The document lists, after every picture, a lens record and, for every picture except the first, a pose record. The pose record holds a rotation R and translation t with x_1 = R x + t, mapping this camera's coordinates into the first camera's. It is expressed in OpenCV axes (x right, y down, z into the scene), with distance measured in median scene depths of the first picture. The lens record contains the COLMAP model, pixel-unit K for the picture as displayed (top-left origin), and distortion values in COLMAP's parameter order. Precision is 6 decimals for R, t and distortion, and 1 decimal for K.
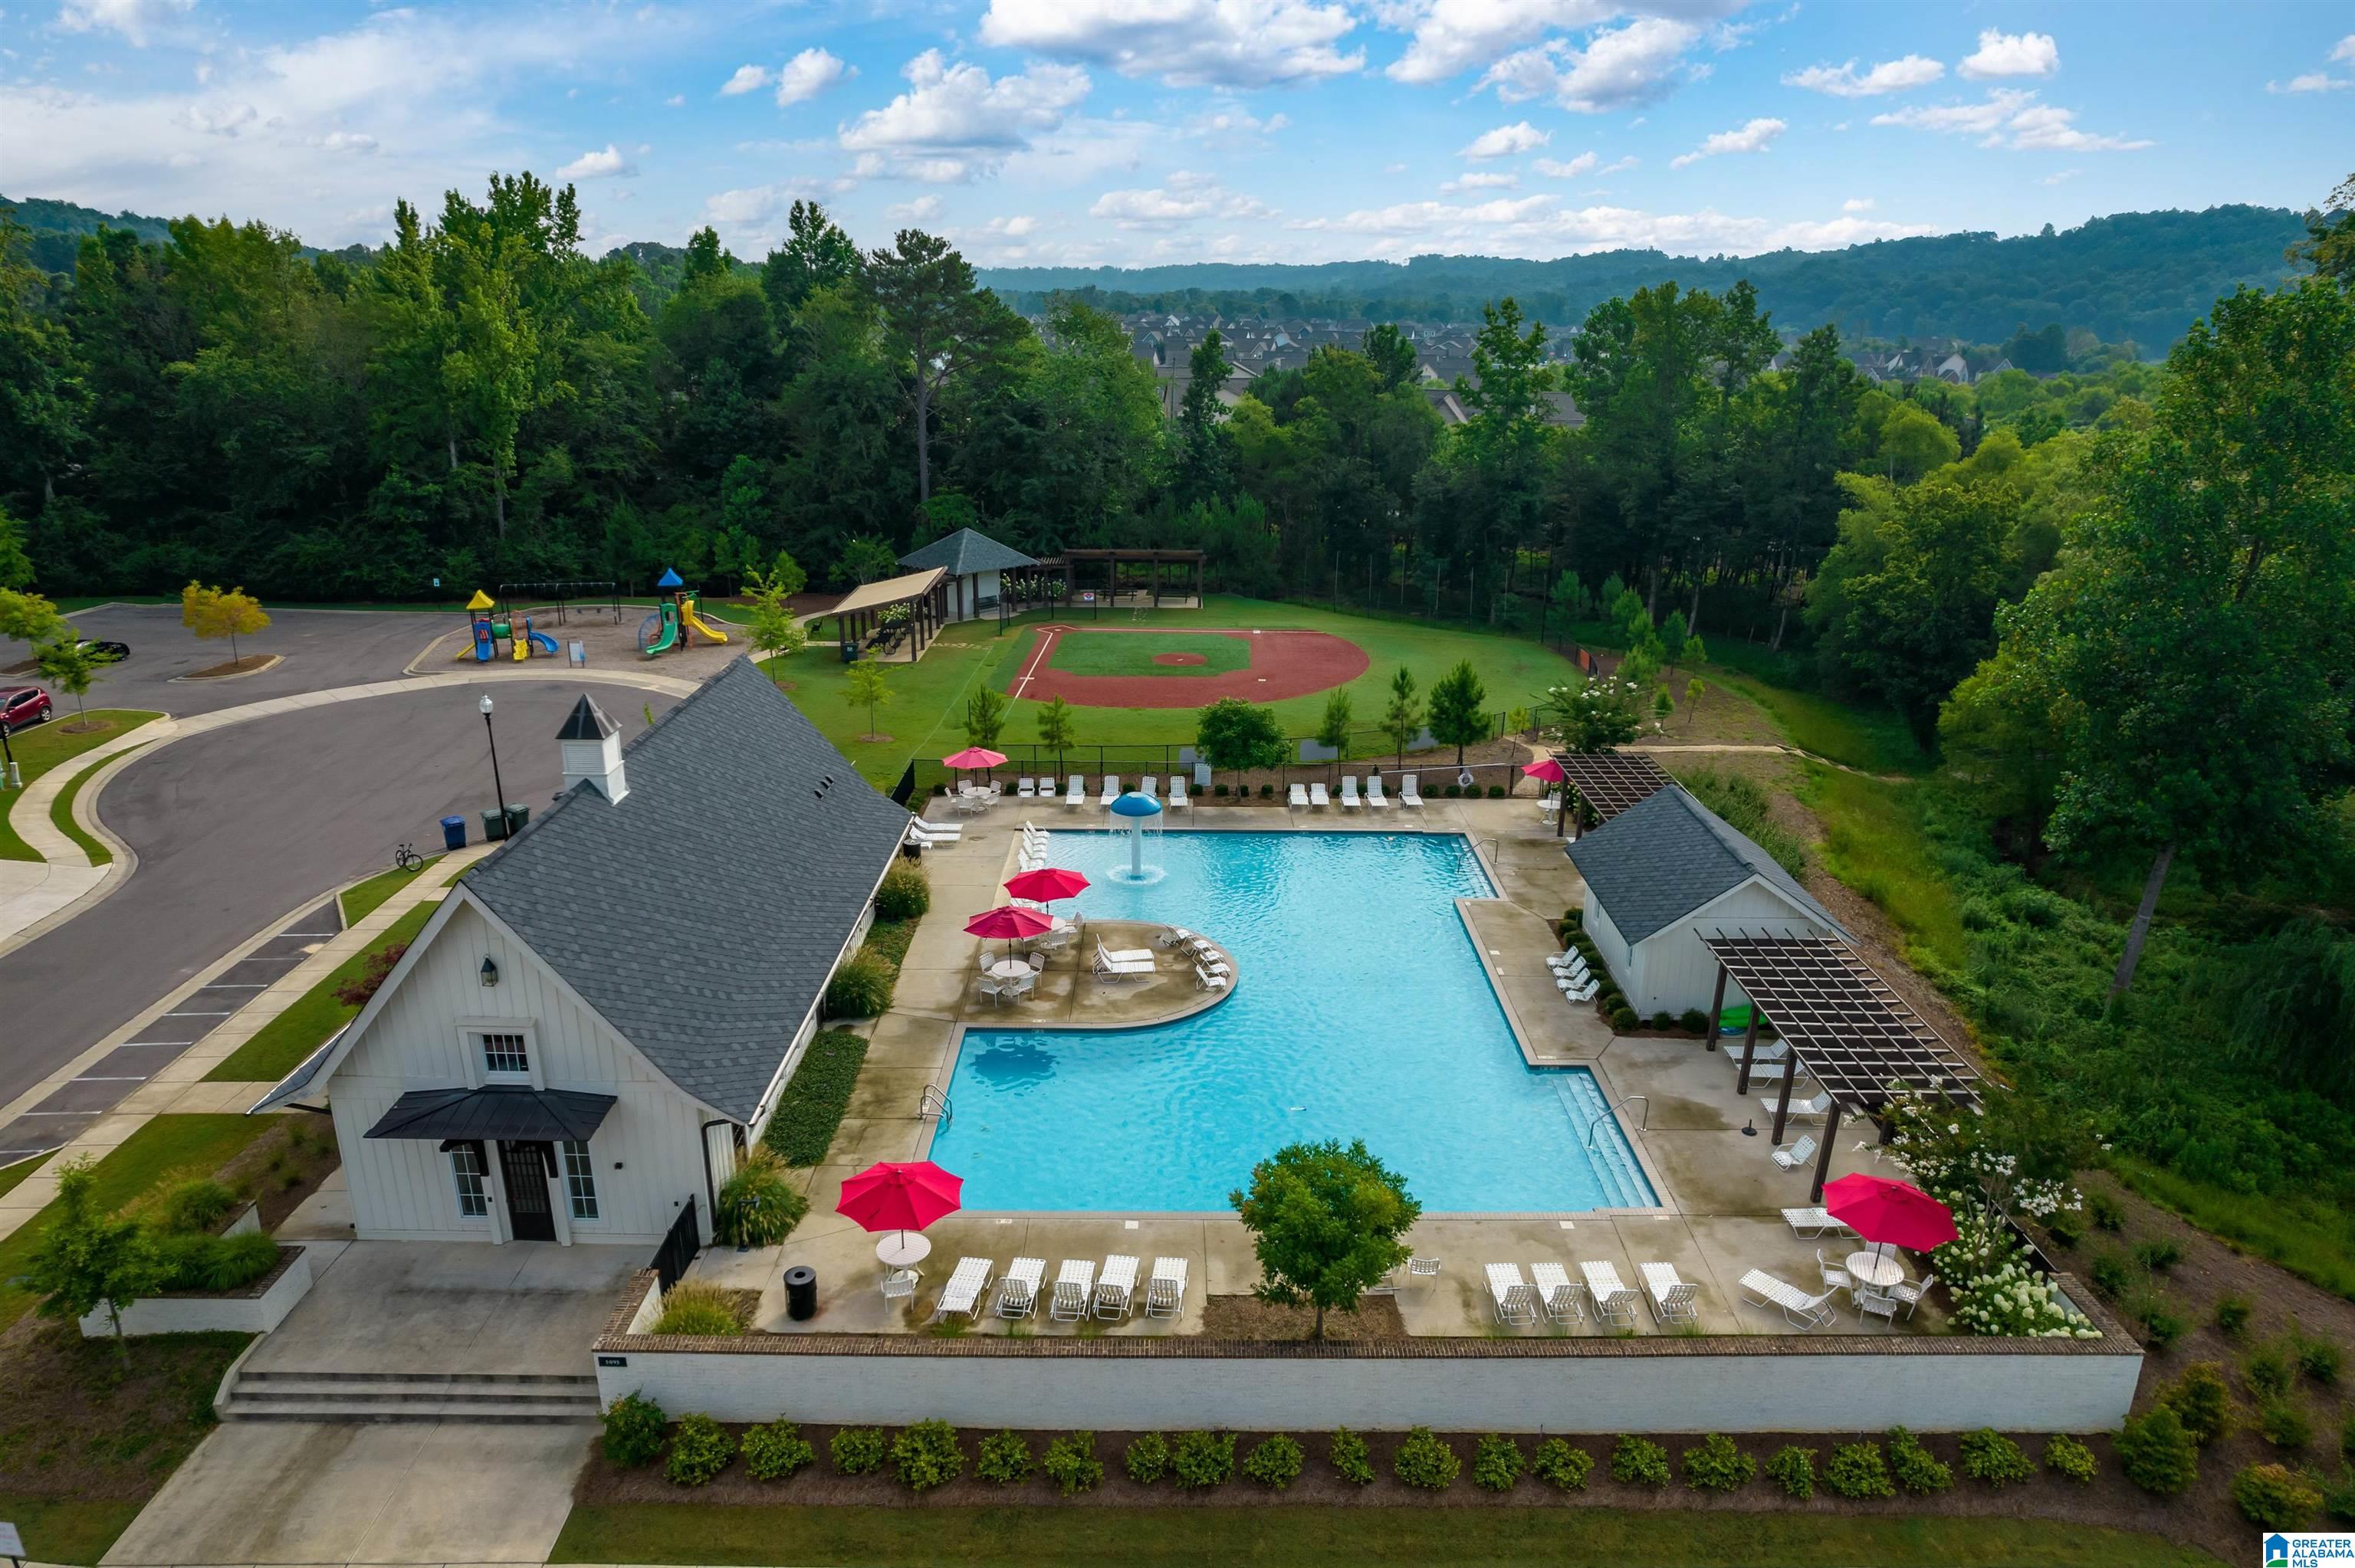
lens RADIAL K [[1470.3, 0, 1177.5], [0, 1470.3, 784.0], [0, 0, 1]] dist [-0.072302, 0.053125]
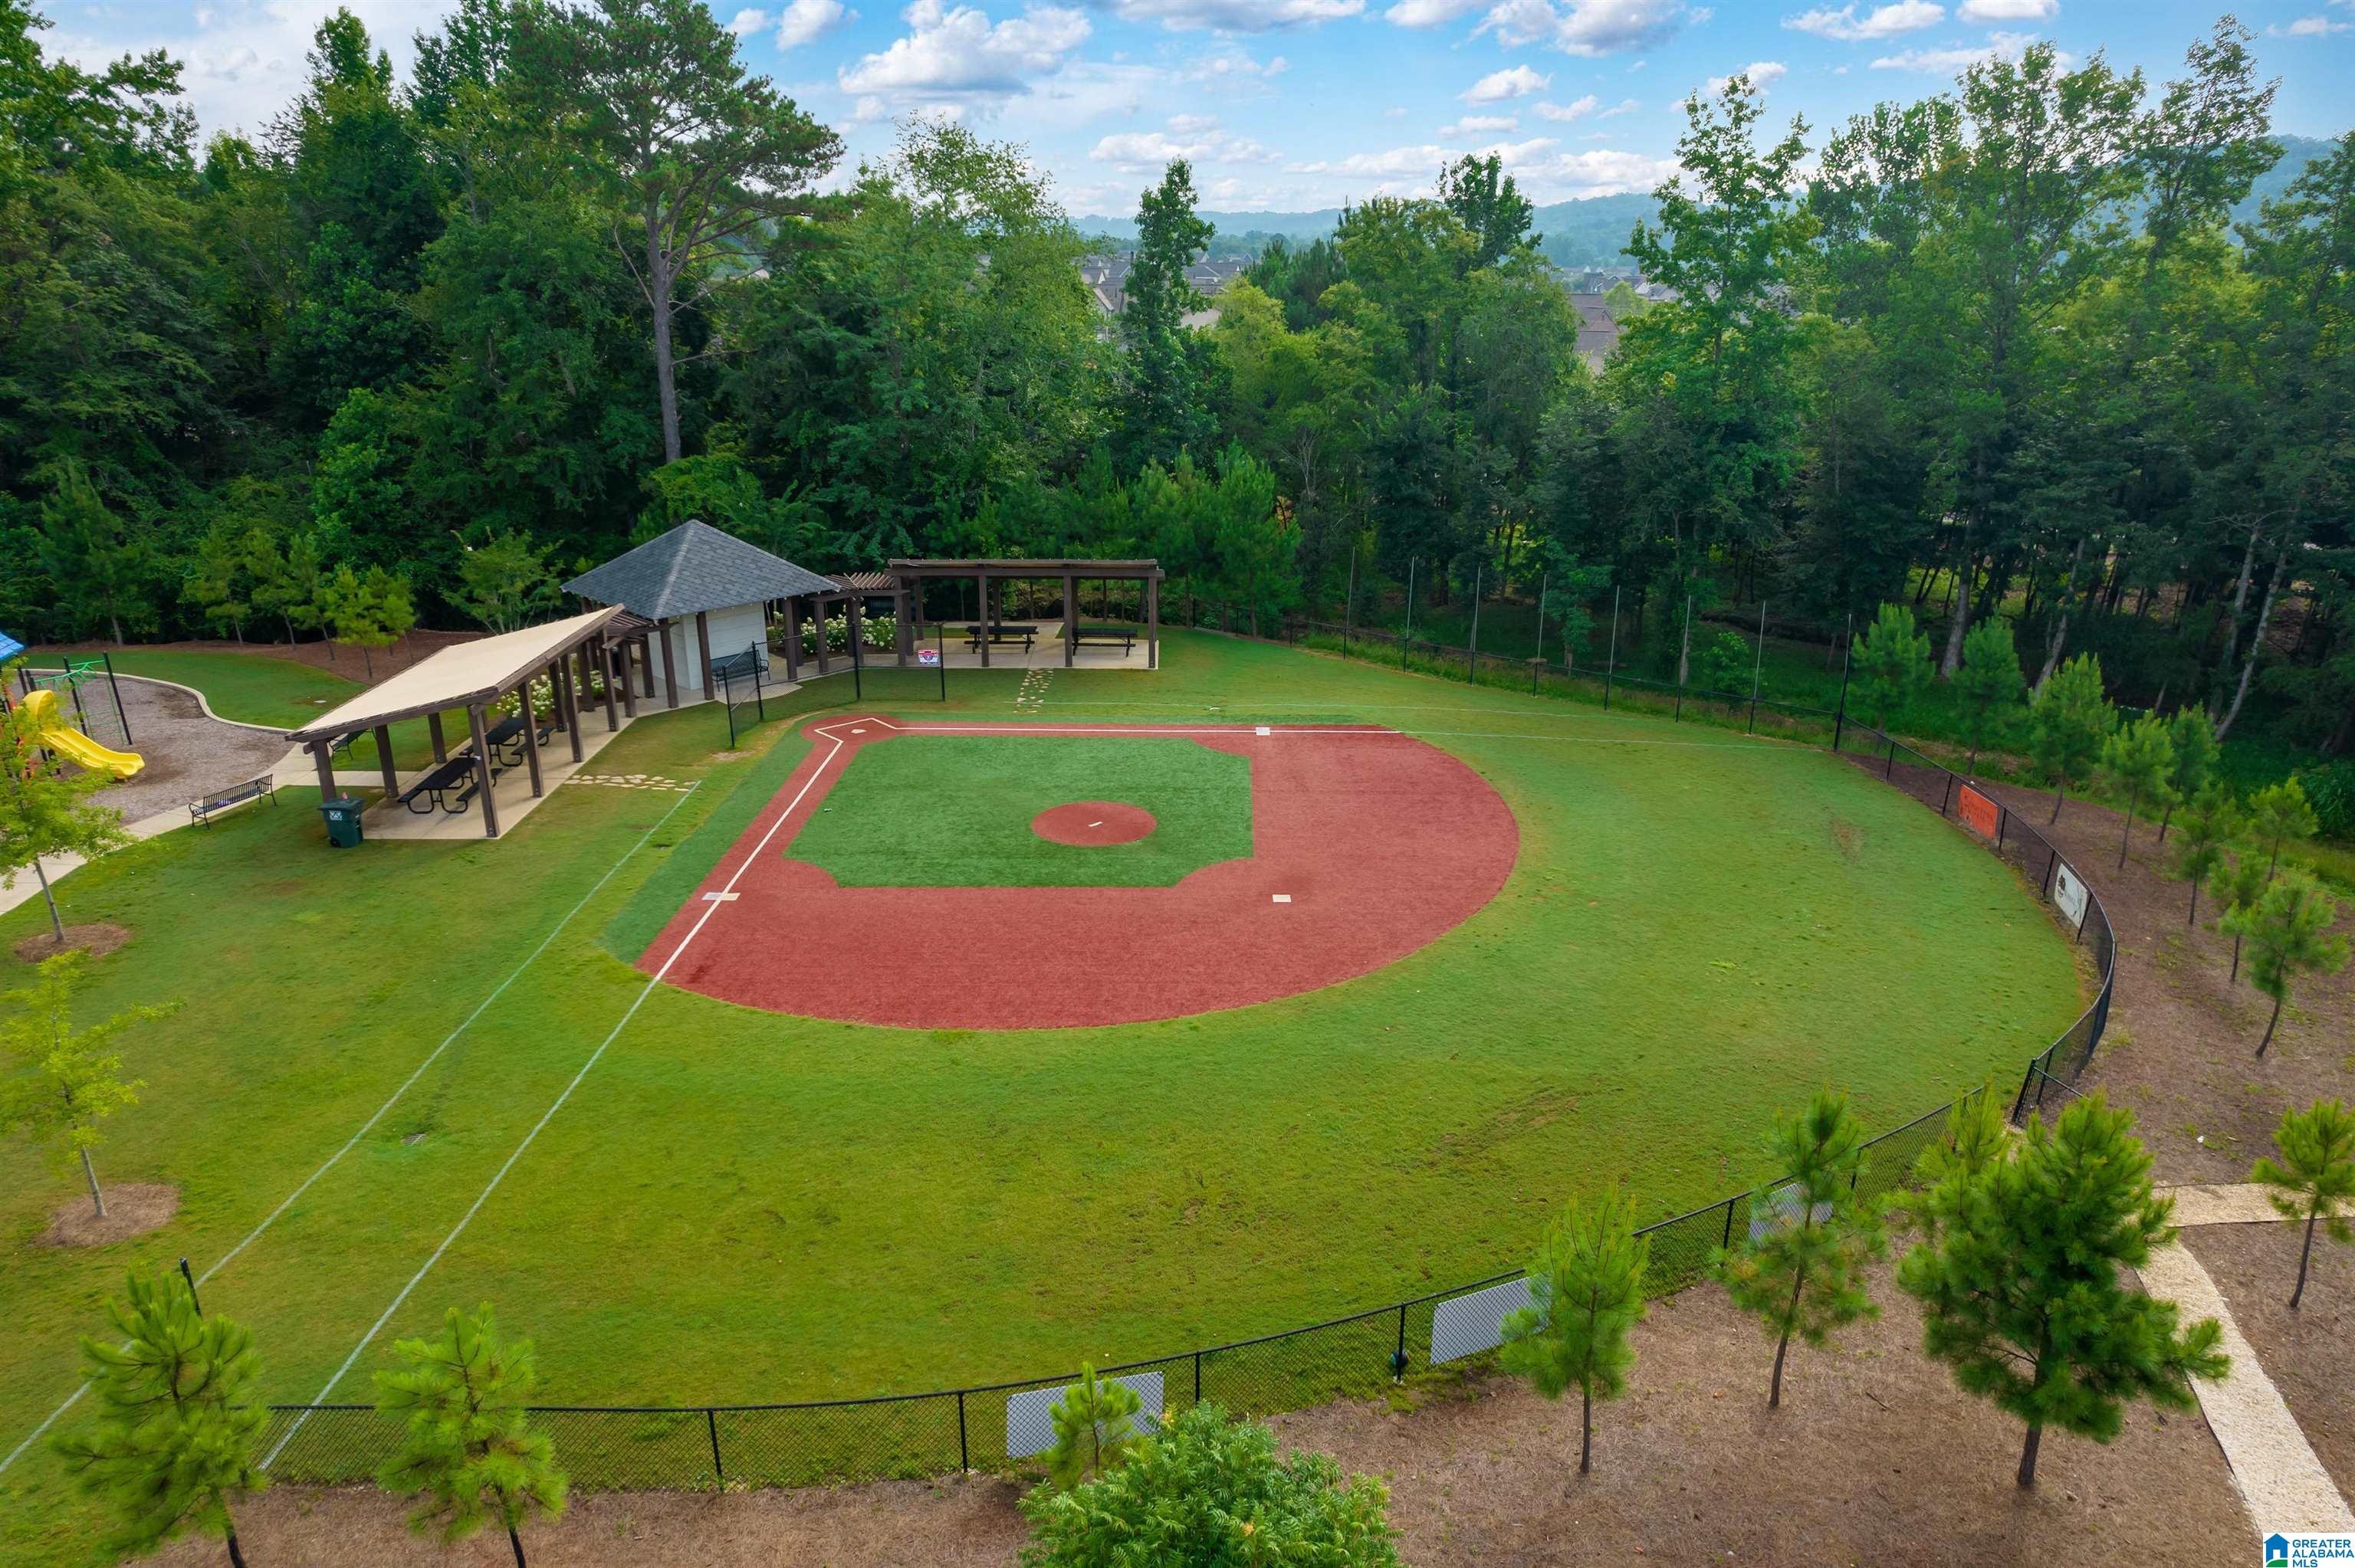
lens RADIAL K [[1470.3, 0, 1177.5], [0, 1470.3, 784.0], [0, 0, 1]] dist [-0.072302, 0.053125]
pose [[0.999968, -0.005757, 0.005518, 0.019907], [0.005590, 0.999539, 0.029827, -0.088158], [-0.005687, -0.029795, 0.999540, 0.443179]]
